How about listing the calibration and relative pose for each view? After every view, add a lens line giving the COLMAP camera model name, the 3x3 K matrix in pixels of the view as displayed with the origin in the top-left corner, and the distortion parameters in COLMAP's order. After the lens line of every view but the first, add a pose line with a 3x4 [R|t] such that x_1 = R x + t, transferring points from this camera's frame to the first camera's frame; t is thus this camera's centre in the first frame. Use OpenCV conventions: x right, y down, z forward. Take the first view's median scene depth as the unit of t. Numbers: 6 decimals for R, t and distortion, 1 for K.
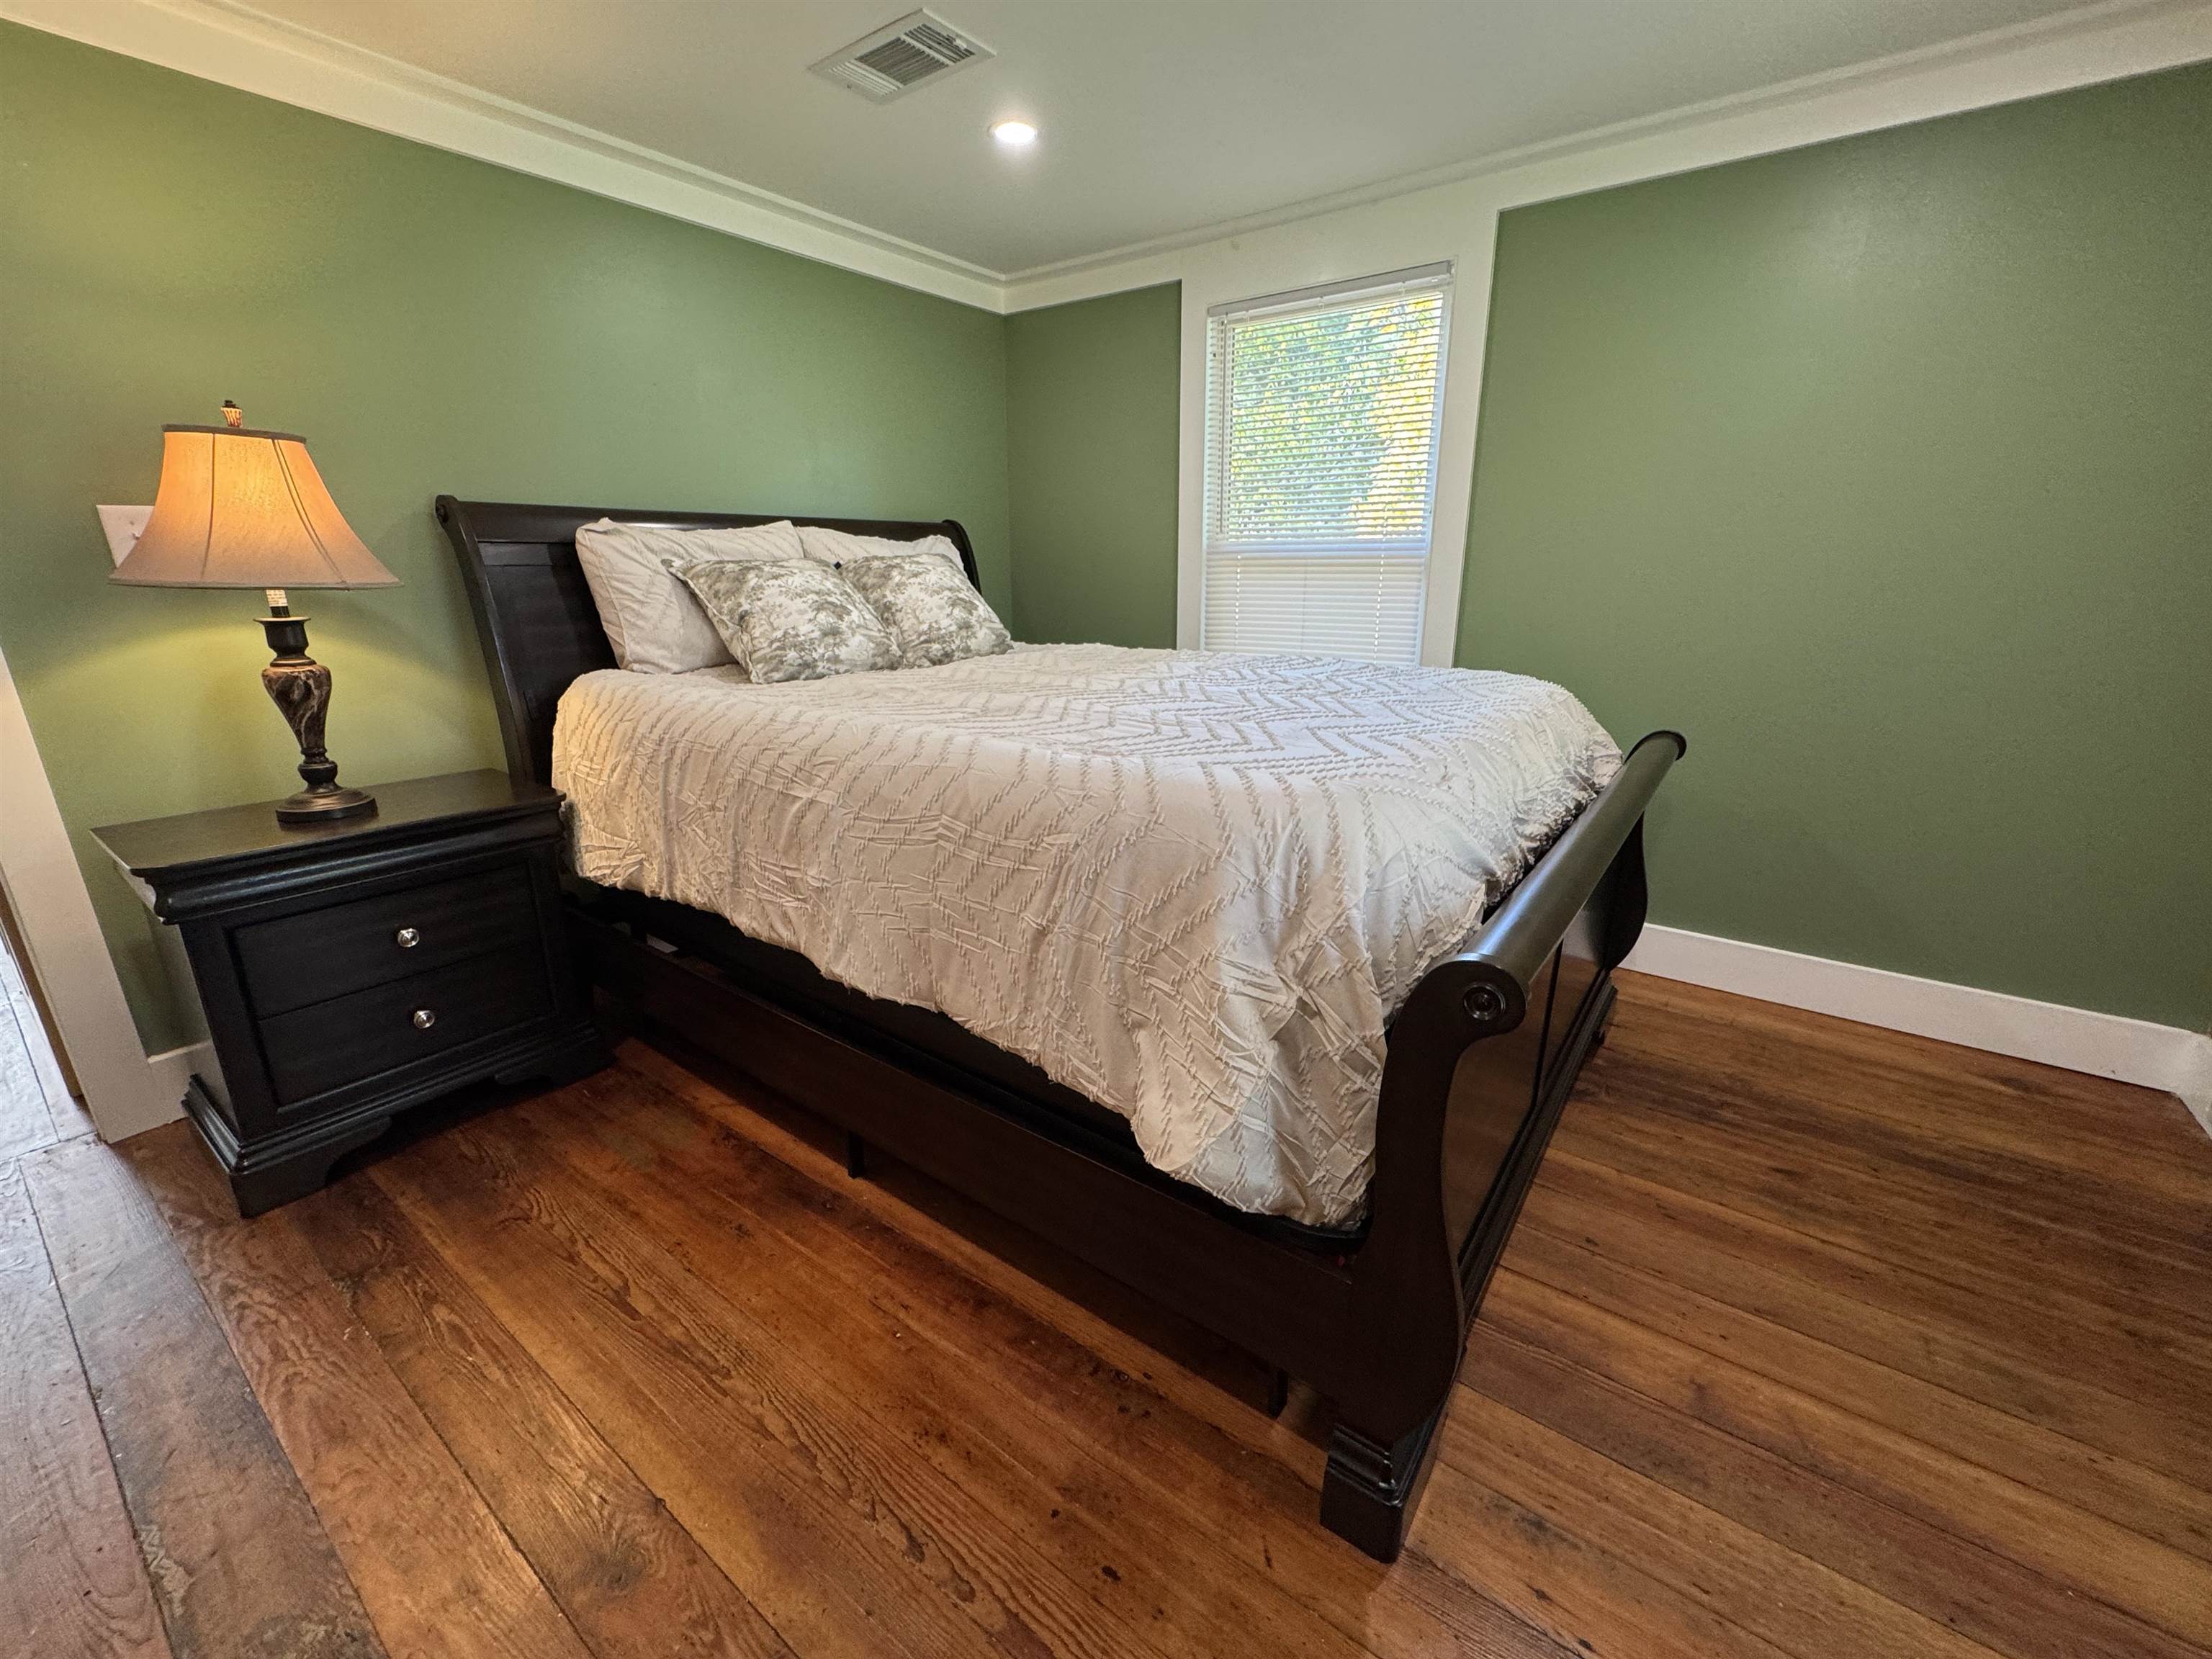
lens RADIAL K [[886.7, 0, 1106.0], [0, 886.7, 829.5], [0, 0, 1]] dist [-0.001166, -0.000019]
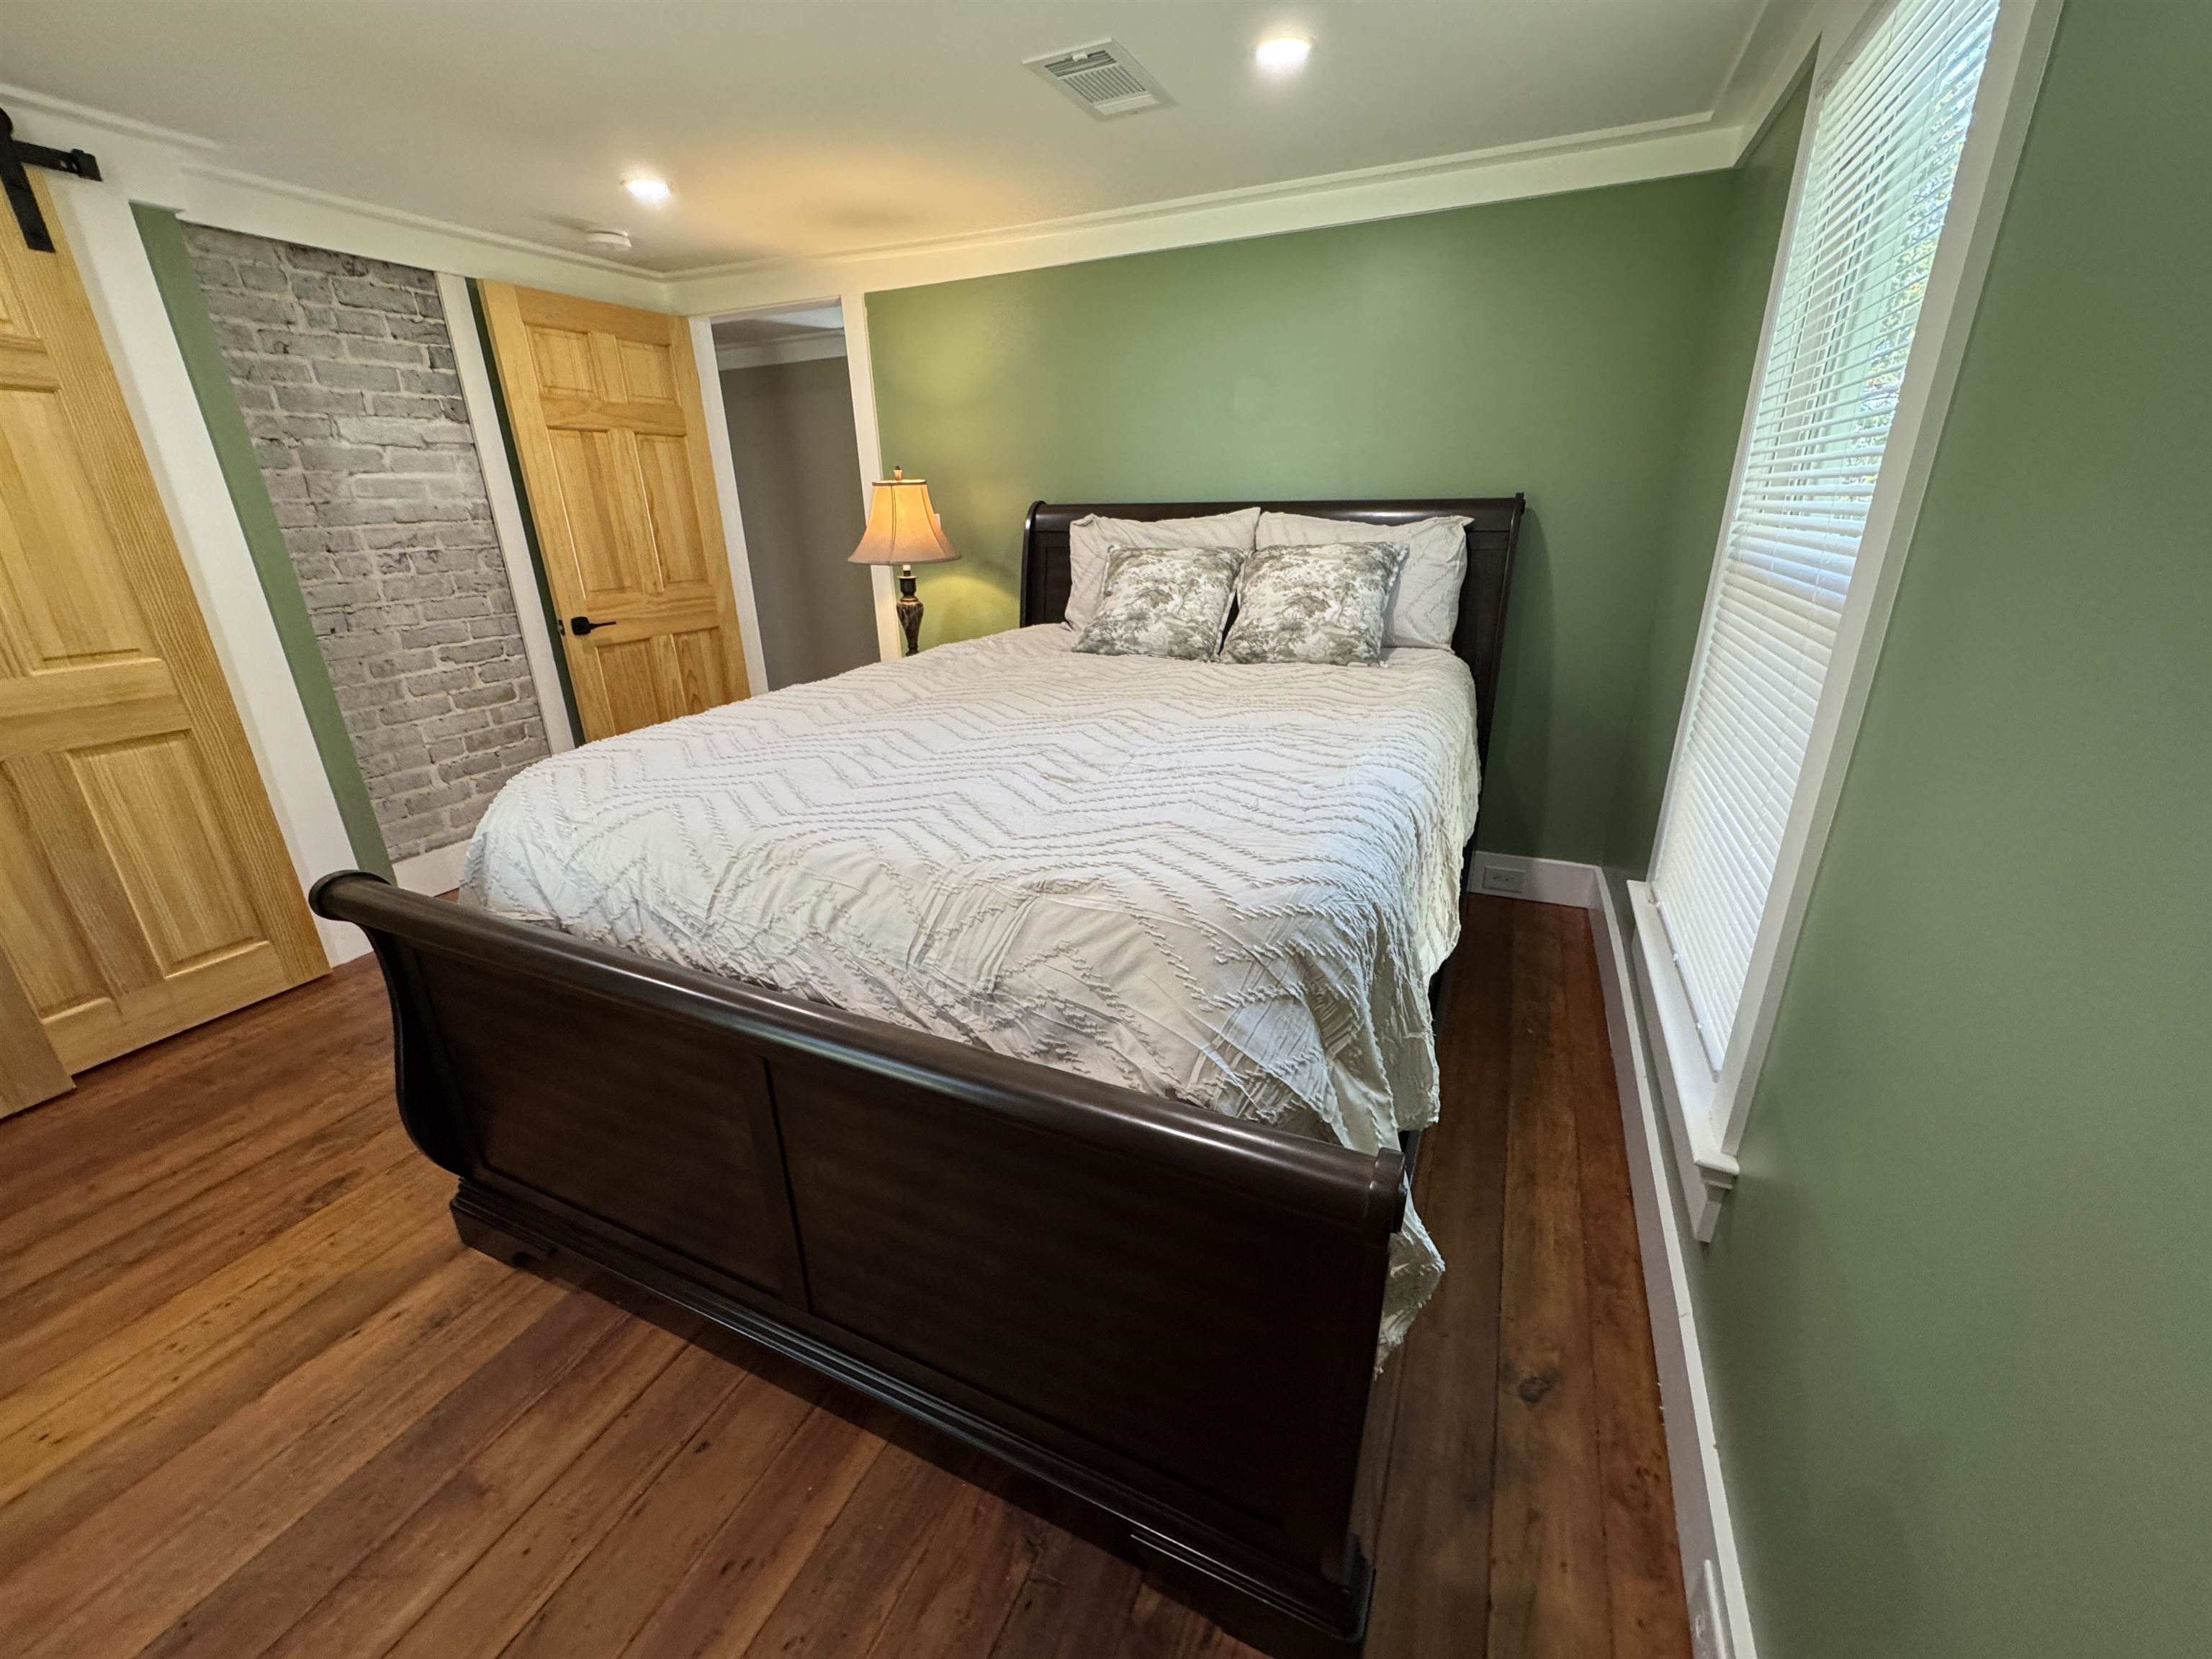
lens RADIAL K [[886.7, 0, 1106.0], [0, 886.7, 829.5], [0, 0, 1]] dist [-0.001166, -0.000019]
pose [[0.210579, 0.344082, -0.915021, 0.834327], [-0.264028, 0.921243, 0.285659, -0.292786], [0.941247, 0.181438, 0.284842, 0.705924]]
